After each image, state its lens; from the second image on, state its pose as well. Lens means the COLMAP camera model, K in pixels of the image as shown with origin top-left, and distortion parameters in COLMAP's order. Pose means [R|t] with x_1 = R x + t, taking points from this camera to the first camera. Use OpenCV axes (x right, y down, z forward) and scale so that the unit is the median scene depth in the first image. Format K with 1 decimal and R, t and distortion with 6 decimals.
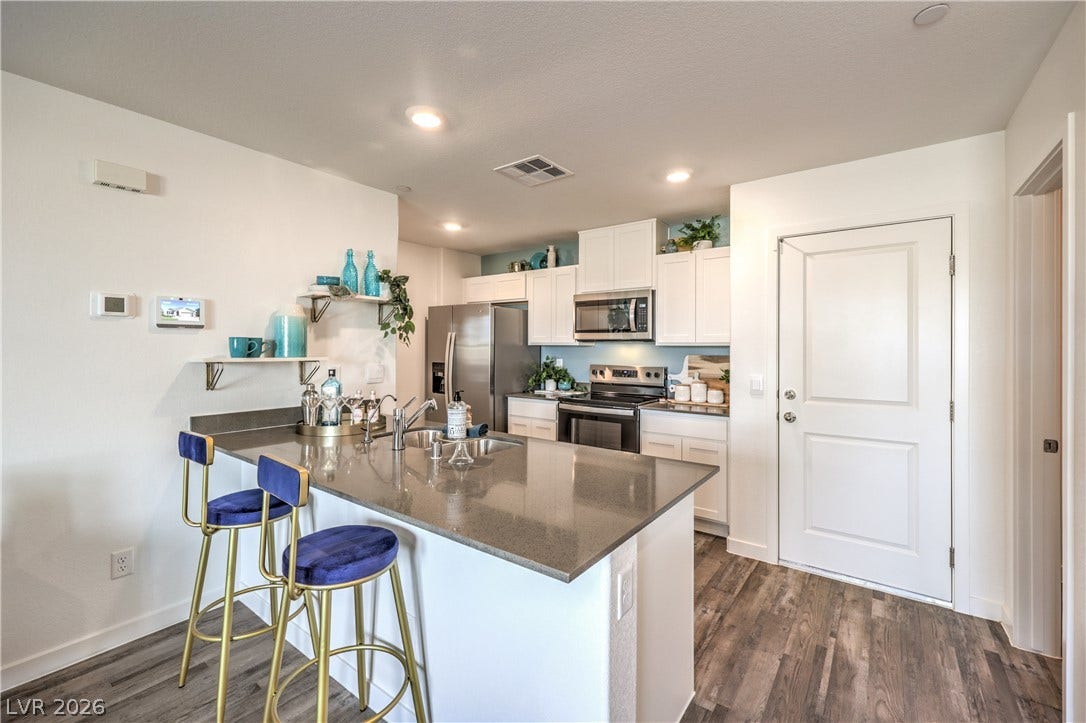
lens RADIAL K [[446.9, 0, 548.7], [0, 446.9, 340.4], [0, 0, 1]] dist [-0.004347, 0.001036]
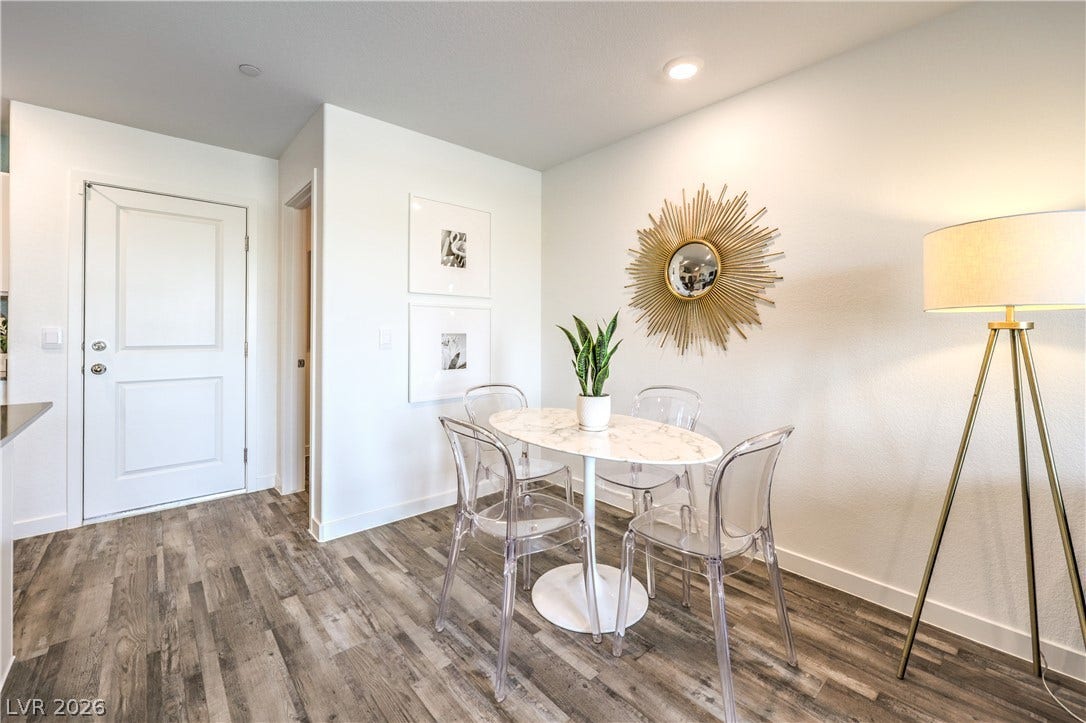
lens RADIAL K [[446.9, 0, 554.1], [0, 446.9, 333.5], [0, 0, 1]] dist [-0.004347, 0.001036]
pose [[0.181180, -0.009730, 0.983402, -0.235485], [-0.013180, 0.999837, 0.012321, 0.067384], [-0.983362, -0.015193, 0.181022, -0.157543]]
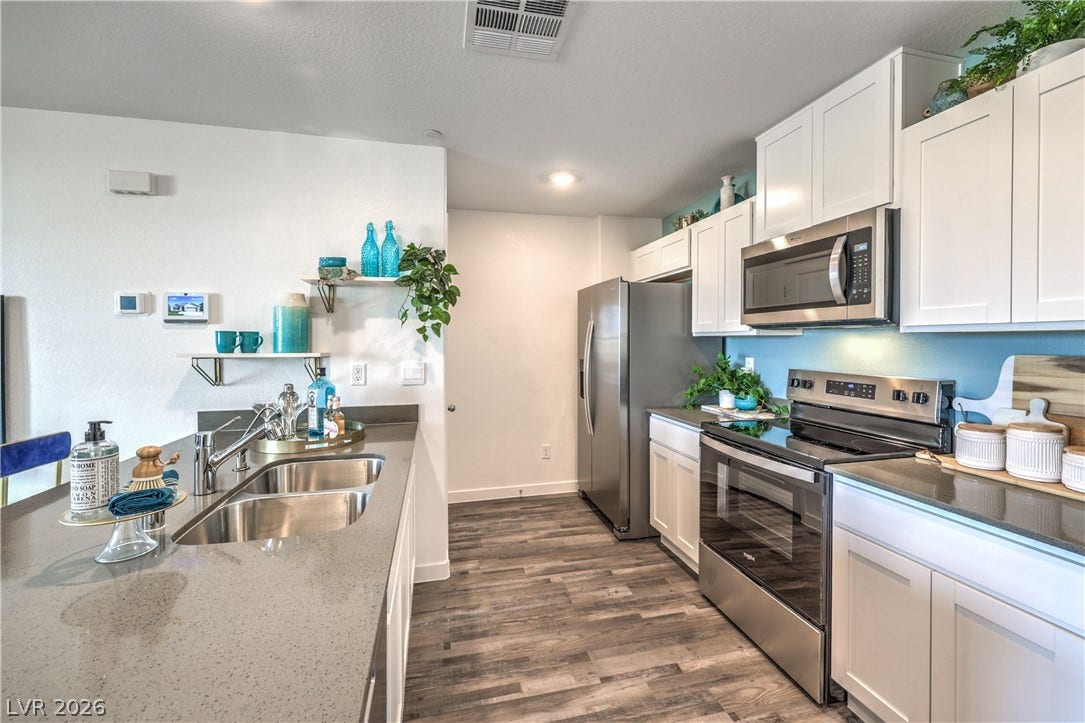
lens RADIAL K [[446.5, 0, 536.8], [0, 446.5, 343.3], [0, 0, 1]] dist [-0.004347, 0.001036]
pose [[0.765319, -0.003554, -0.643641, 0.326654], [0.016524, 0.999764, 0.014128, 0.012536], [0.643439, -0.021448, 0.765197, 0.558122]]
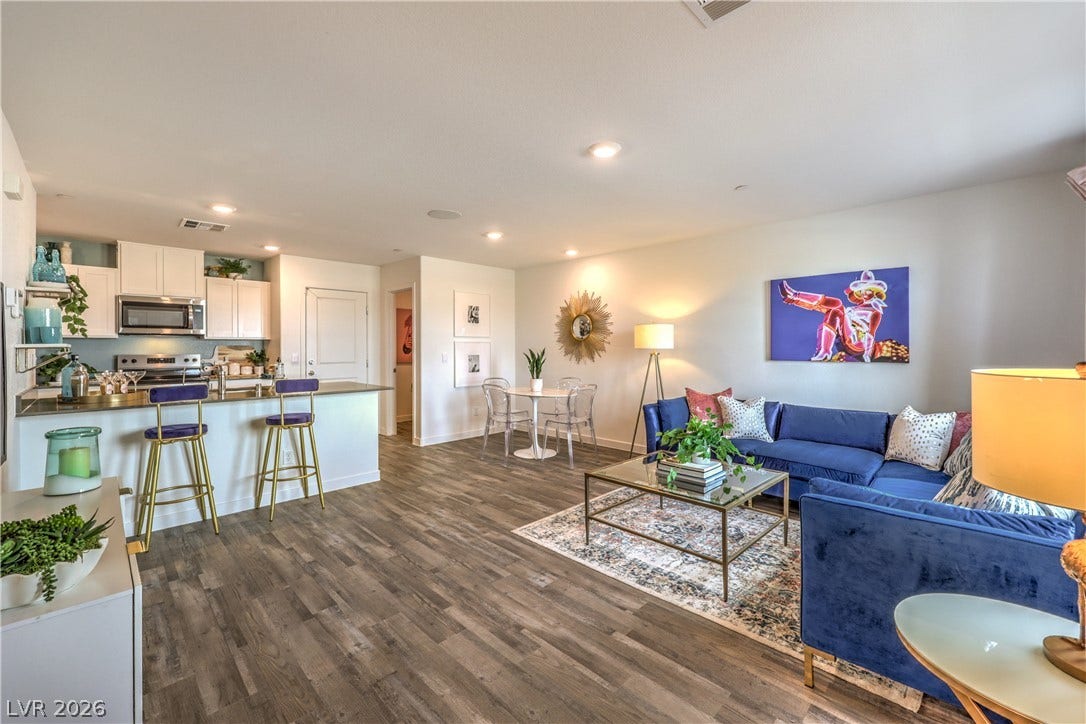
lens RADIAL K [[446.9, 0, 541.3], [0, 446.9, 351.5], [0, 0, 1]] dist [-0.004347, 0.001036]
pose [[0.139655, -0.015851, 0.990073, -1.366637], [-0.006954, 0.999832, 0.016989, 0.026596], [-0.990176, -0.009257, 0.139522, -0.369536]]
